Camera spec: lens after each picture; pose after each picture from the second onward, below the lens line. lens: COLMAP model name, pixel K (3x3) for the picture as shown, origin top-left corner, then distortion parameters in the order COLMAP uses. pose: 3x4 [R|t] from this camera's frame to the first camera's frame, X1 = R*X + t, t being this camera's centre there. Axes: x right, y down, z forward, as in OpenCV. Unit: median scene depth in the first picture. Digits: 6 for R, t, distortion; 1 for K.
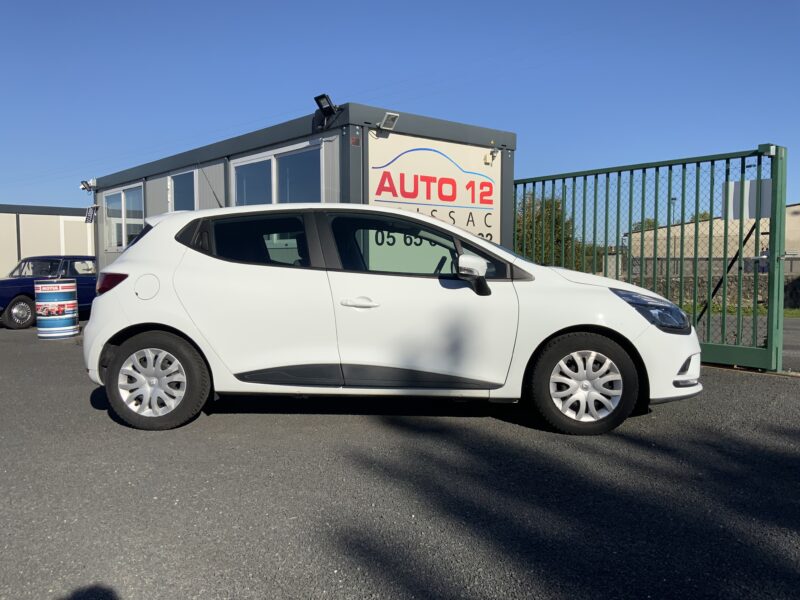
lens RADIAL K [[666.7, 0, 402.0], [0, 666.7, 309.6], [0, 0, 1]] dist [0.037707, -0.069801]
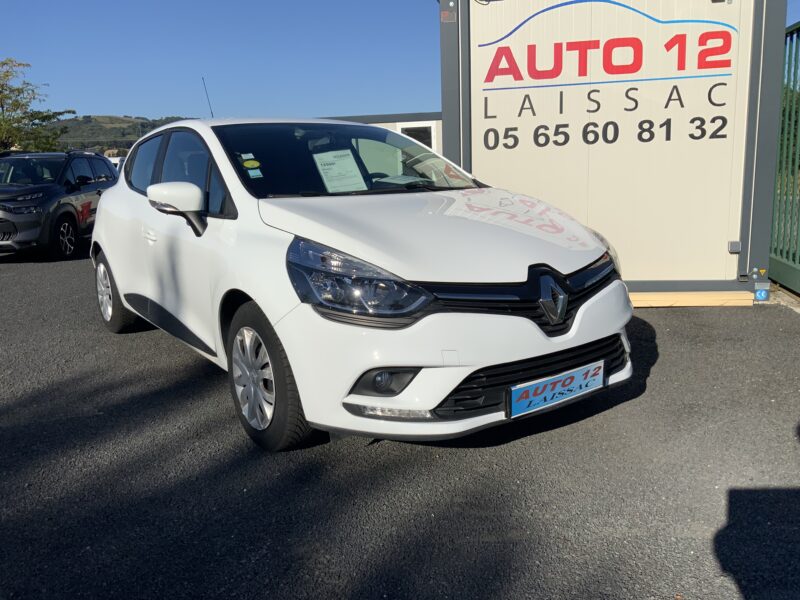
lens RADIAL K [[666.7, 0, 402.0], [0, 666.7, 309.6], [0, 0, 1]] dist [0.037707, -0.069801]
pose [[0.652380, 0.129265, -0.746787, 0.476027], [-0.015976, 0.987474, 0.156971, -0.031934], [0.757723, -0.090474, 0.646274, 0.390273]]
